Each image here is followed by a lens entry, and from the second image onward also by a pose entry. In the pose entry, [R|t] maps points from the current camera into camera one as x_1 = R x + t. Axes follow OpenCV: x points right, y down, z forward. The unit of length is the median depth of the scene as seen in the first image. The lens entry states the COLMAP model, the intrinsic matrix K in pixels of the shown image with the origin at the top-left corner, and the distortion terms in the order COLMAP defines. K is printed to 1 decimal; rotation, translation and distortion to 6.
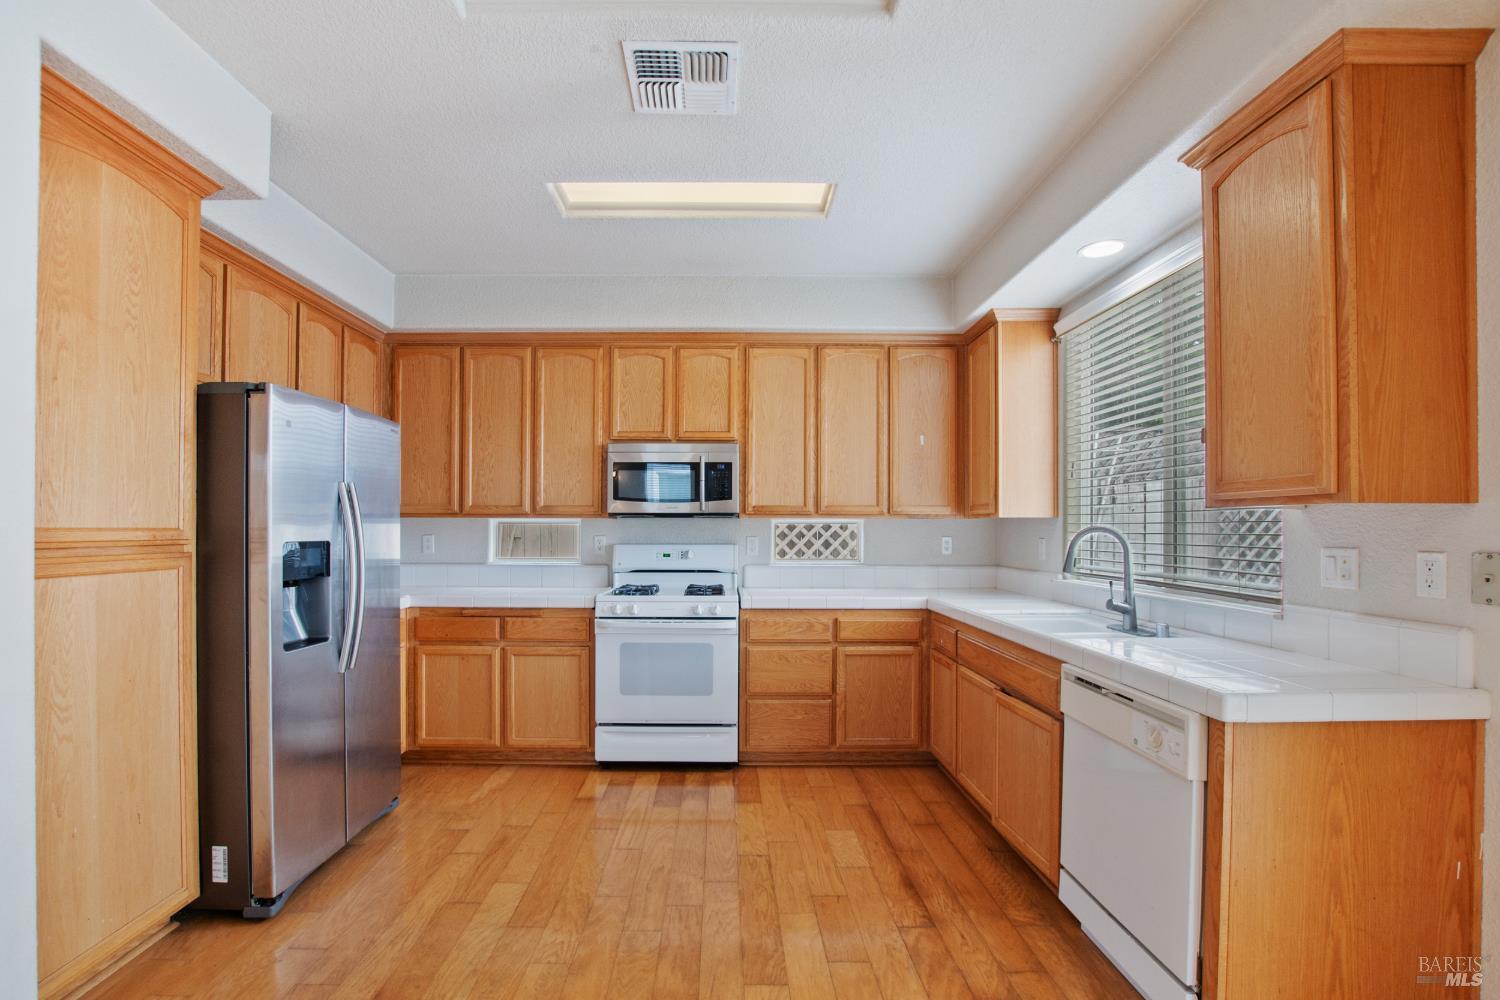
lens RADIAL K [[673.8, 0, 724.1], [0, 673.8, 528.1], [0, 0, 1]] dist [-0.037792, 0.006646]
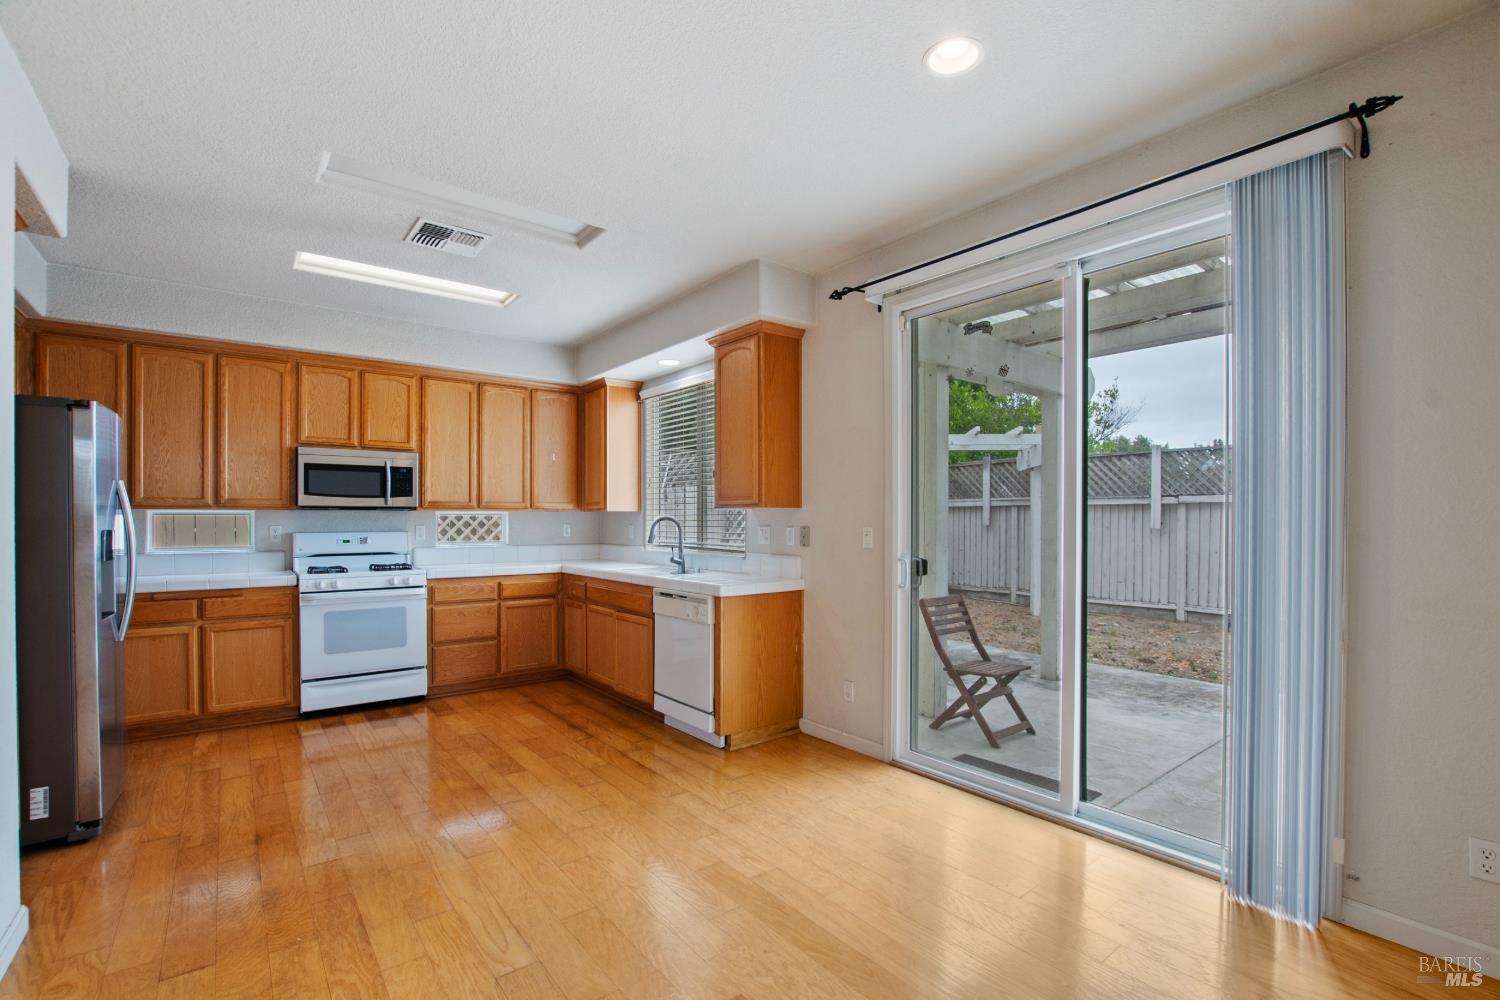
lens RADIAL K [[669.5, 0, 746.8], [0, 669.5, 522.6], [0, 0, 1]] dist [-0.030463, 0.000291]
pose [[0.788663, -0.005911, 0.614797, -0.284560], [0.002489, 0.999976, 0.006421, 0.001457], [-0.614820, -0.003534, 0.788659, -0.420722]]
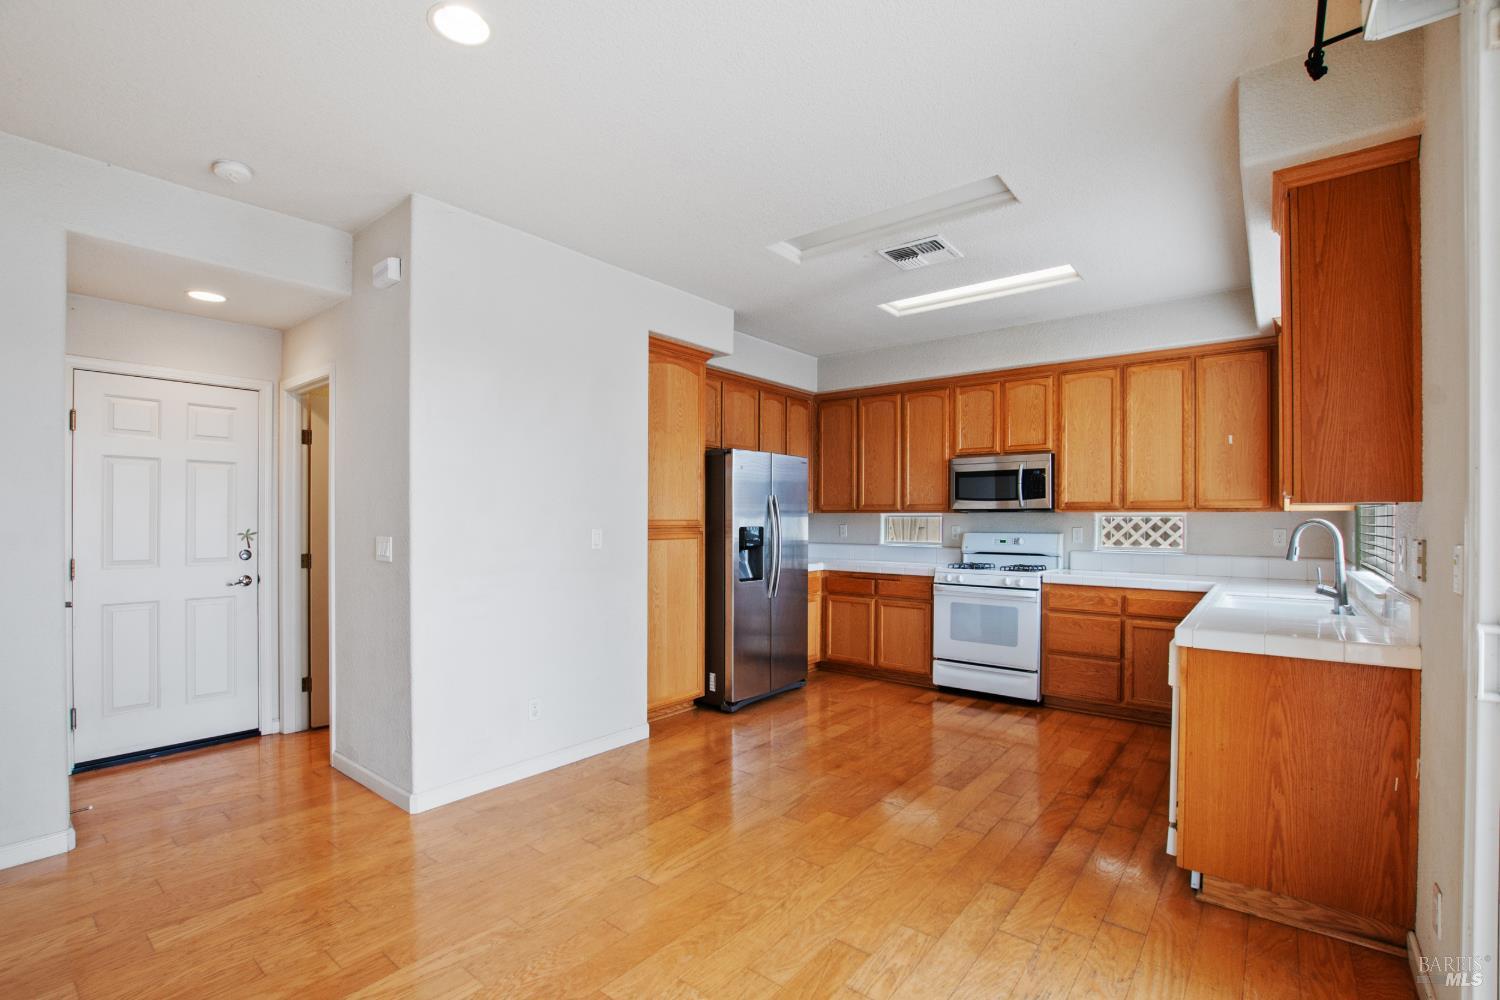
lens RADIAL K [[669.5, 0, 746.8], [0, 669.5, 522.6], [0, 0, 1]] dist [-0.030463, 0.000291]
pose [[0.777117, 0.003501, -0.629346, 0.388641], [-0.001254, 0.999991, 0.004015, -0.000221], [0.629354, -0.002331, 0.777115, -0.346595]]
